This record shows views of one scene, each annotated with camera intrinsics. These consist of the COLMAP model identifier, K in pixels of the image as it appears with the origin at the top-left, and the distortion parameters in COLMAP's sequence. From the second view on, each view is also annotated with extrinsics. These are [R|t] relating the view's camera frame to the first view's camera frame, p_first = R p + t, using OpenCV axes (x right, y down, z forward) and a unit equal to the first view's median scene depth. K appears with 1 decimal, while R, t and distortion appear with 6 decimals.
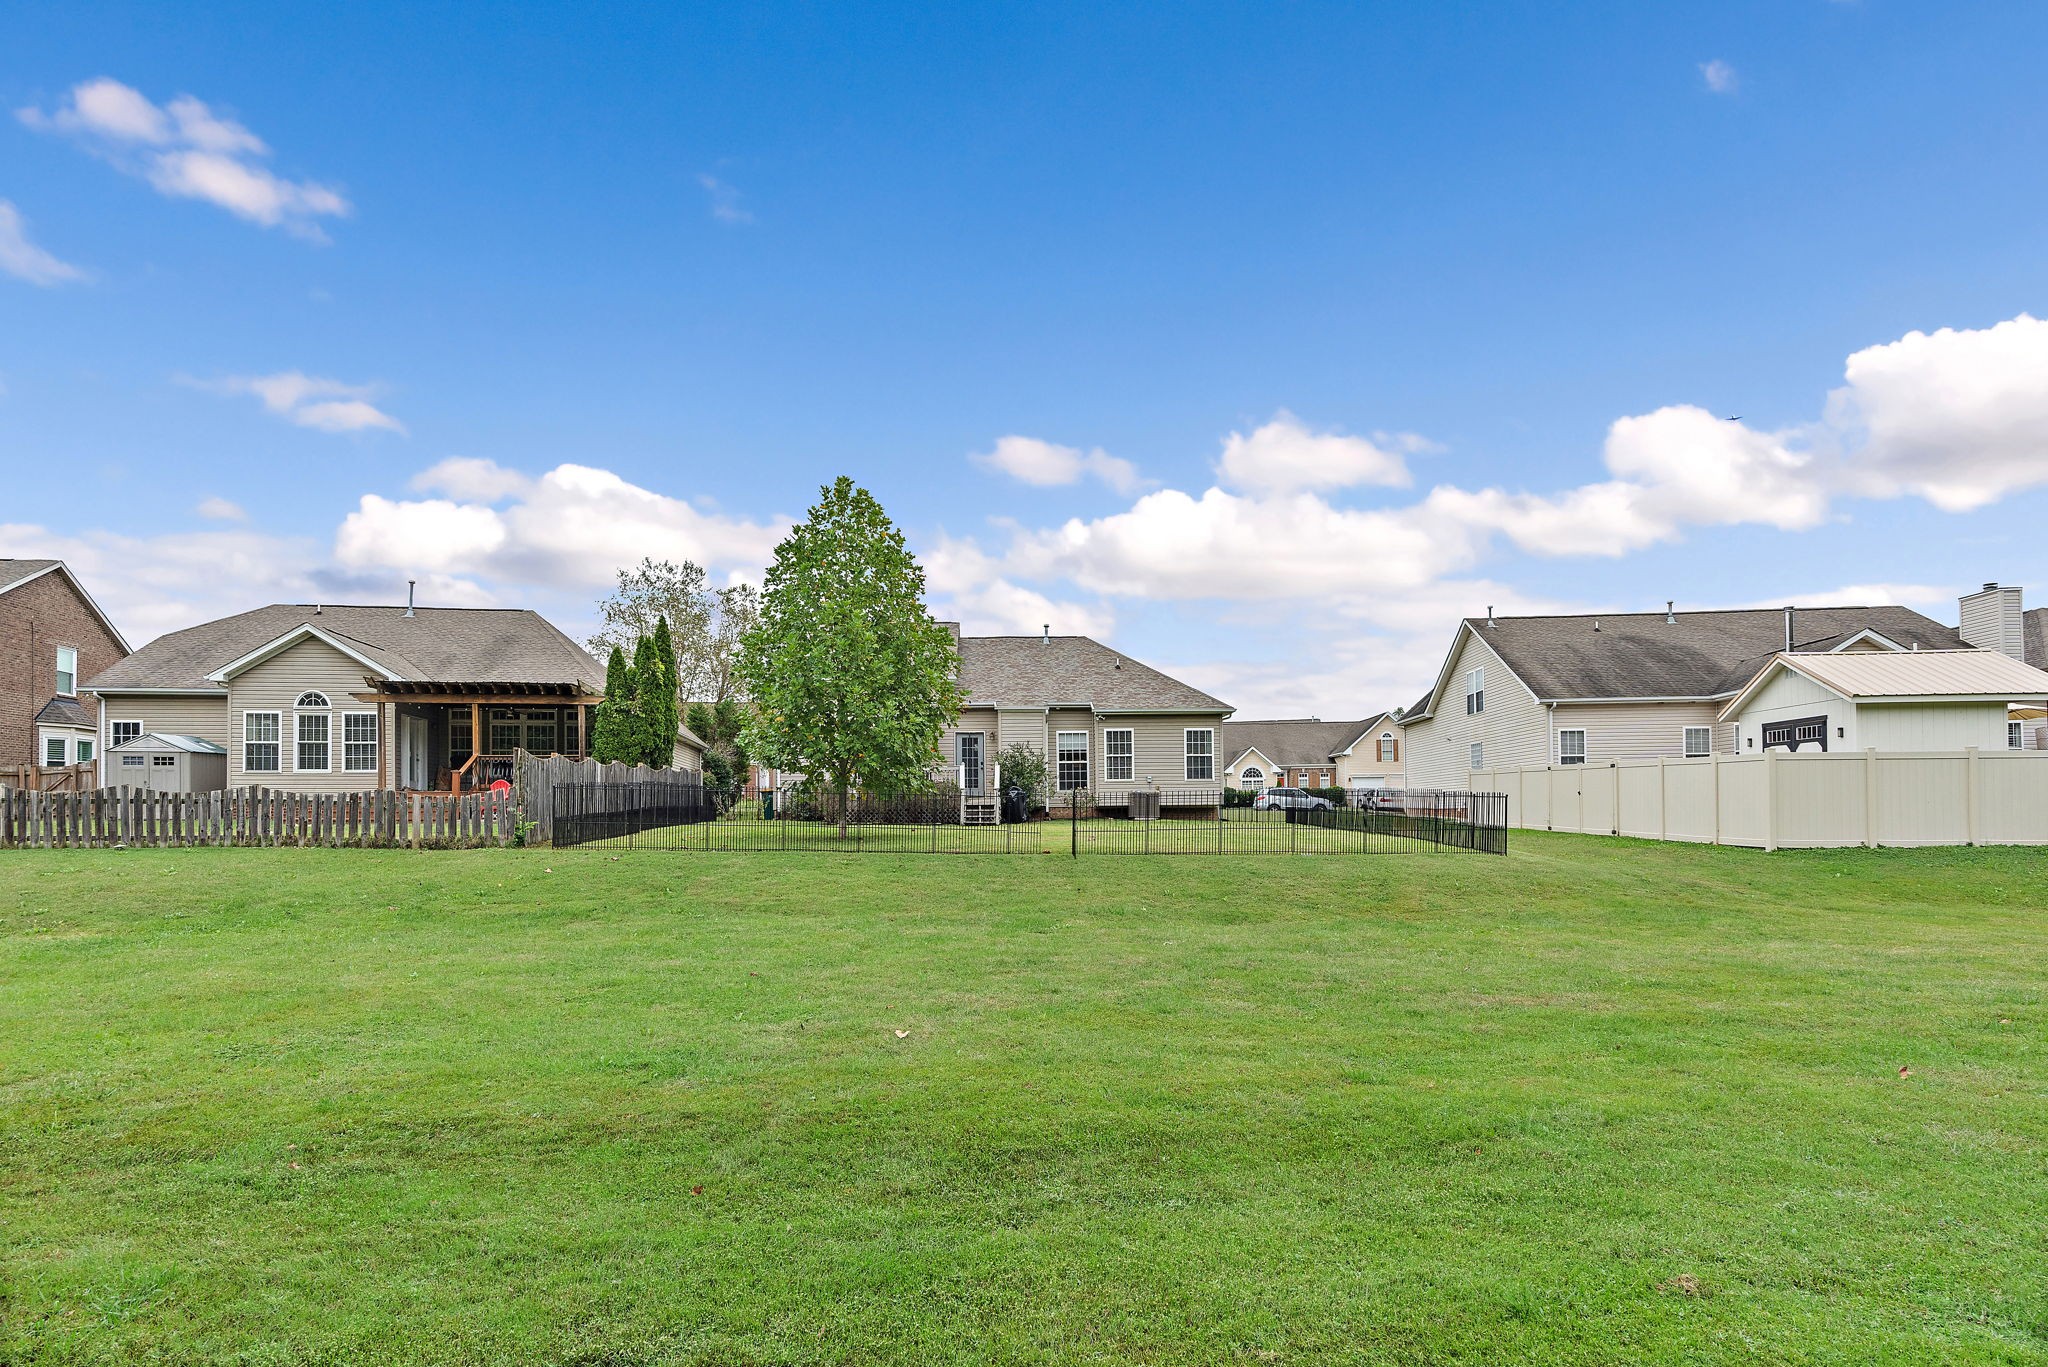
lens RADIAL K [[925.5, 0, 1015.0], [0, 925.5, 784.4], [0, 0, 1]] dist [-0.000034, 0.000105]
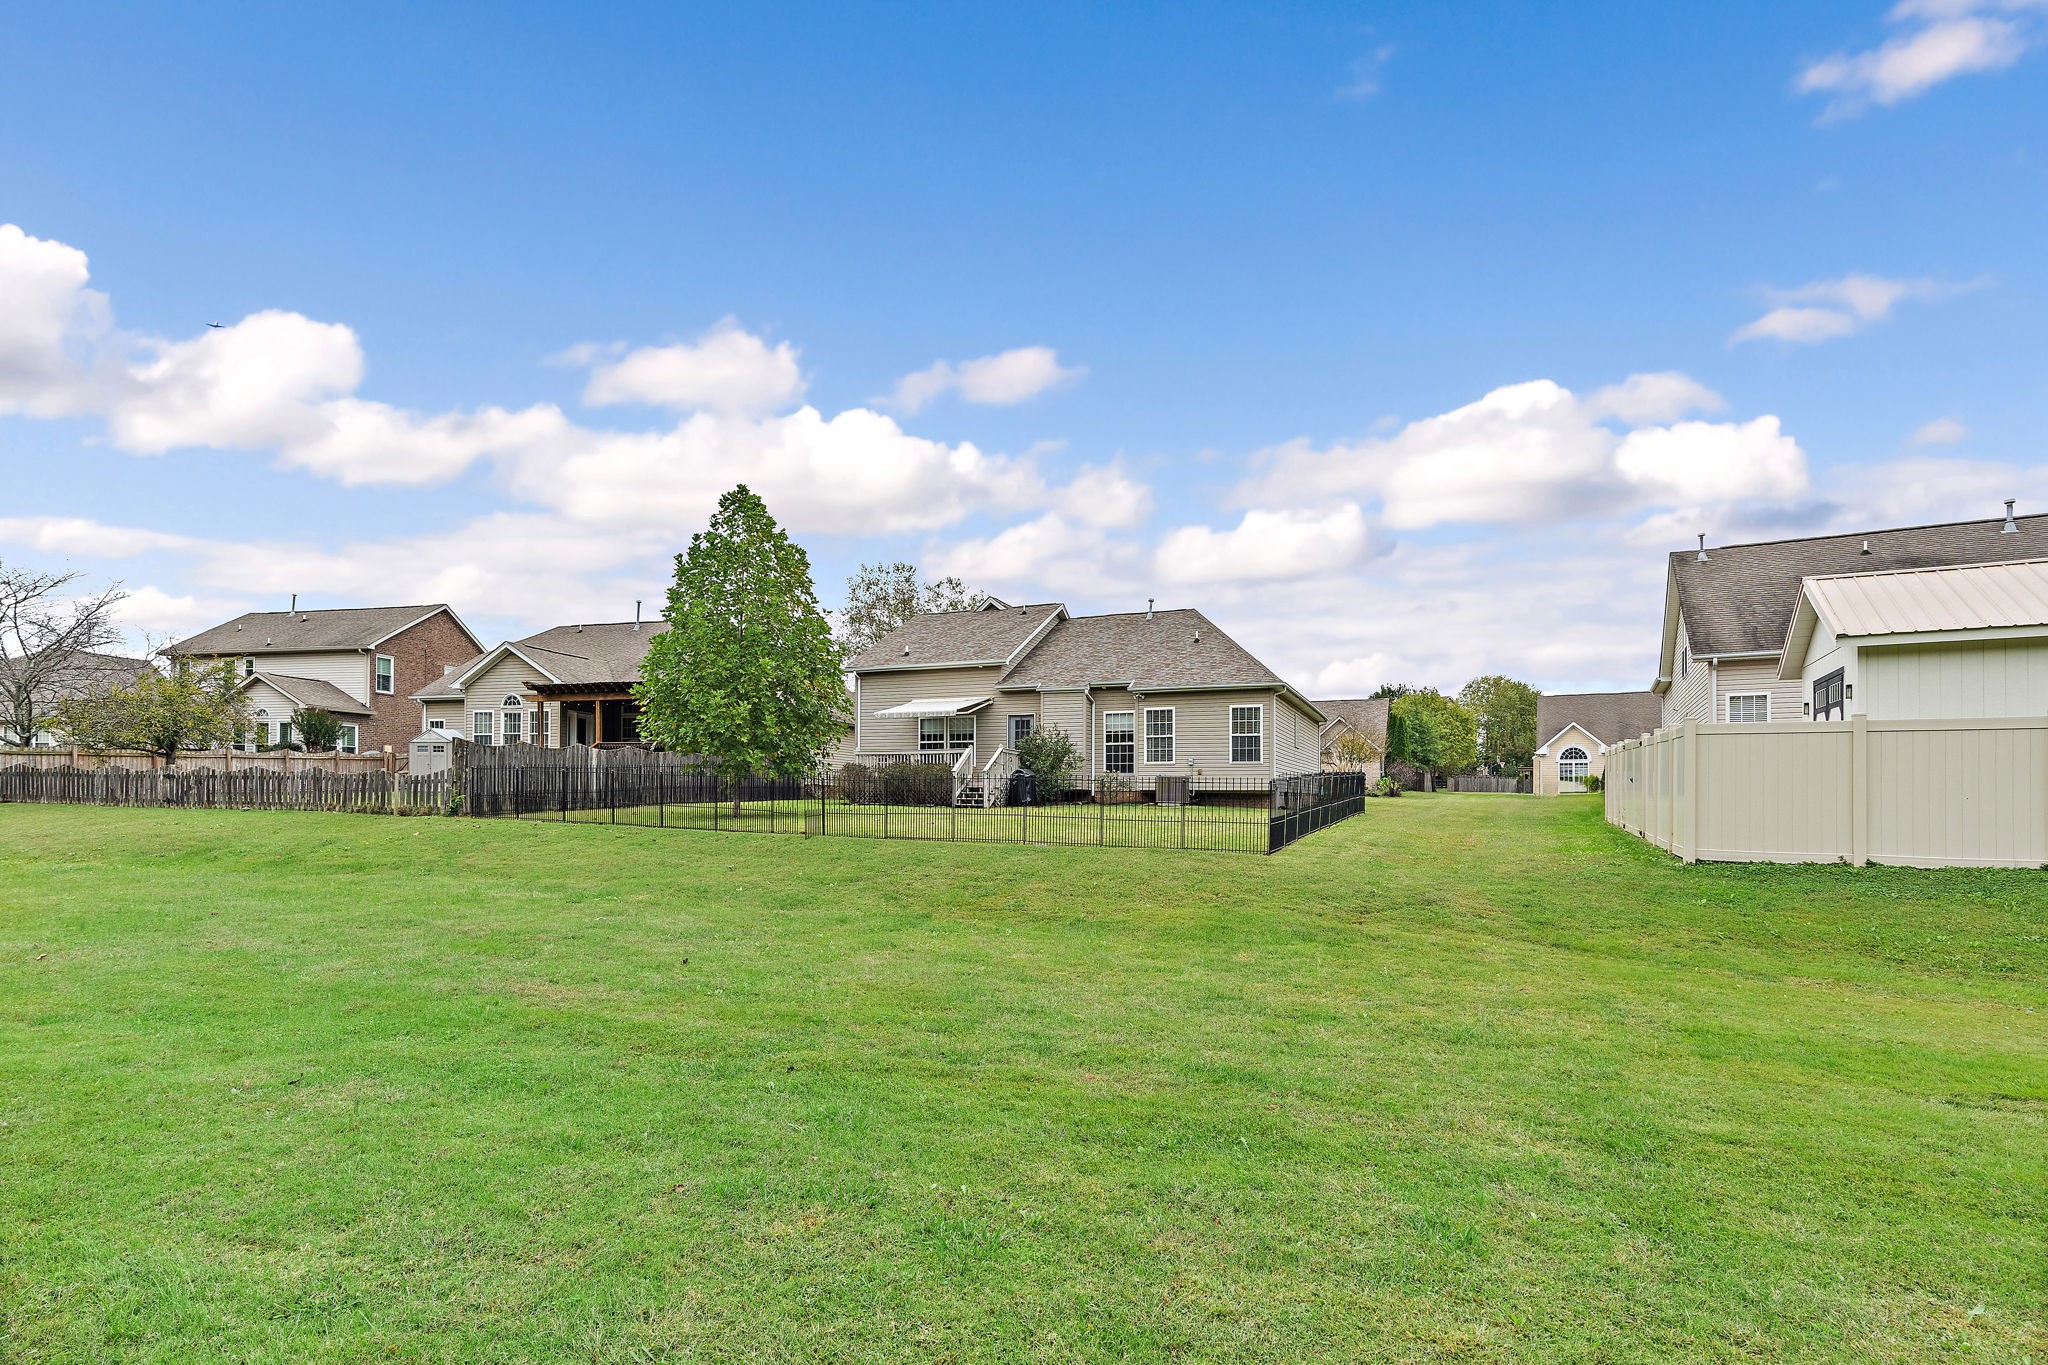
lens RADIAL K [[925.5, 0, 1024.3], [0, 925.5, 787.3], [0, 0, 1]] dist [-0.000034, 0.000105]
pose [[0.913309, 0.011104, -0.407115, 0.372313], [-0.001952, 0.999736, 0.022889, -0.000833], [0.407262, -0.020110, 0.913090, 0.089539]]
